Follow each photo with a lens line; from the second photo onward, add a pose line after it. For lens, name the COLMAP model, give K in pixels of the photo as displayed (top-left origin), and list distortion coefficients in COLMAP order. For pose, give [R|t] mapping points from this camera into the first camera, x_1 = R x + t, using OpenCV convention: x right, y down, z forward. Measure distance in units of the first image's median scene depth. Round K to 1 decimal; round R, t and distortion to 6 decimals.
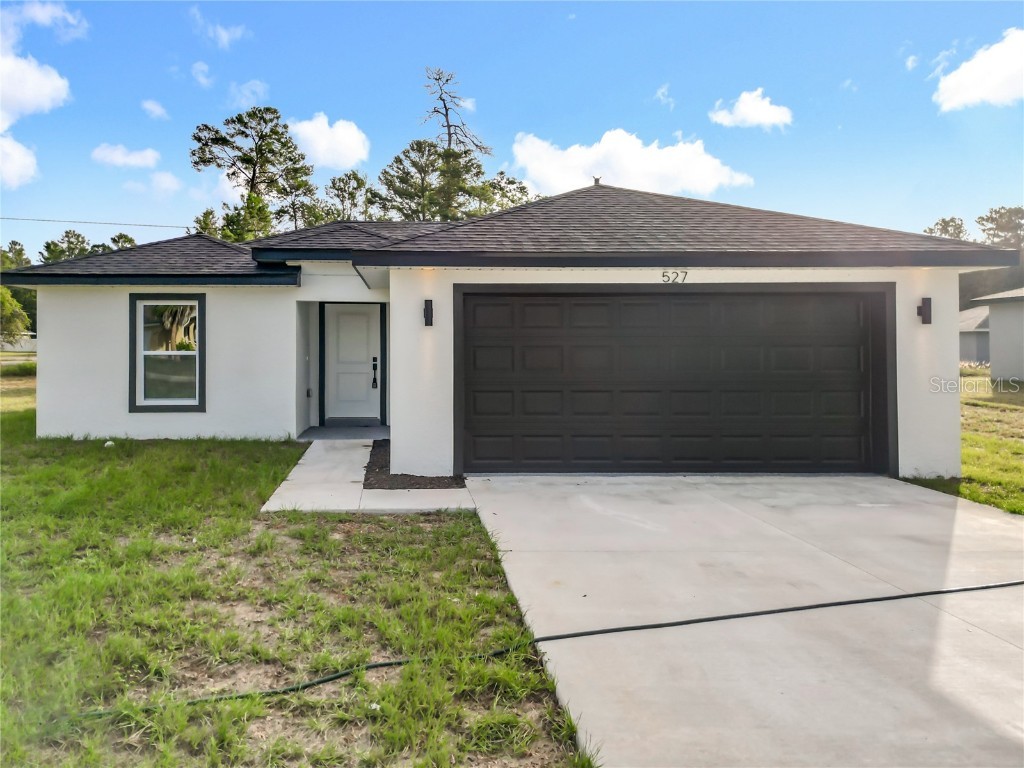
lens RADIAL K [[790.9, 0, 510.4], [0, 790.9, 335.3], [0, 0, 1]] dist [0.090623, -0.137135]
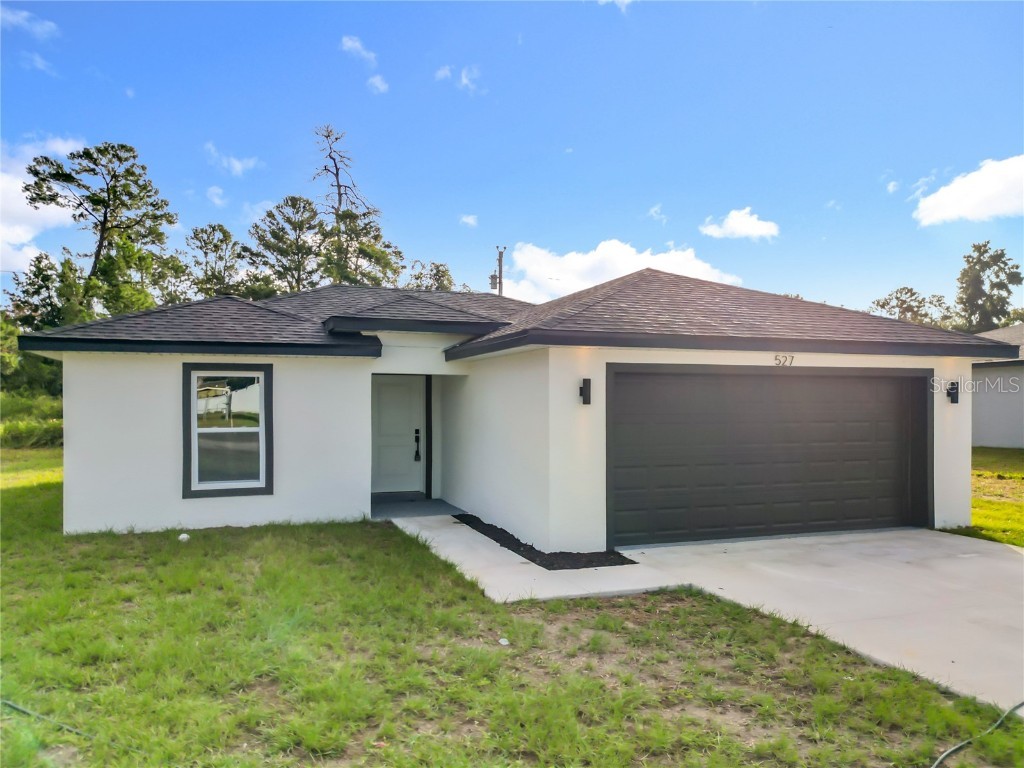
lens RADIAL K [[755.0, 0, 504.7], [0, 755.0, 389.0], [0, 0, 1]] dist [0.078814, -0.084521]
pose [[0.944044, 0.005338, 0.329775, -0.202106], [-0.004987, 0.999986, -0.001912, -0.011381], [-0.329781, 0.000160, 0.944058, 0.046222]]
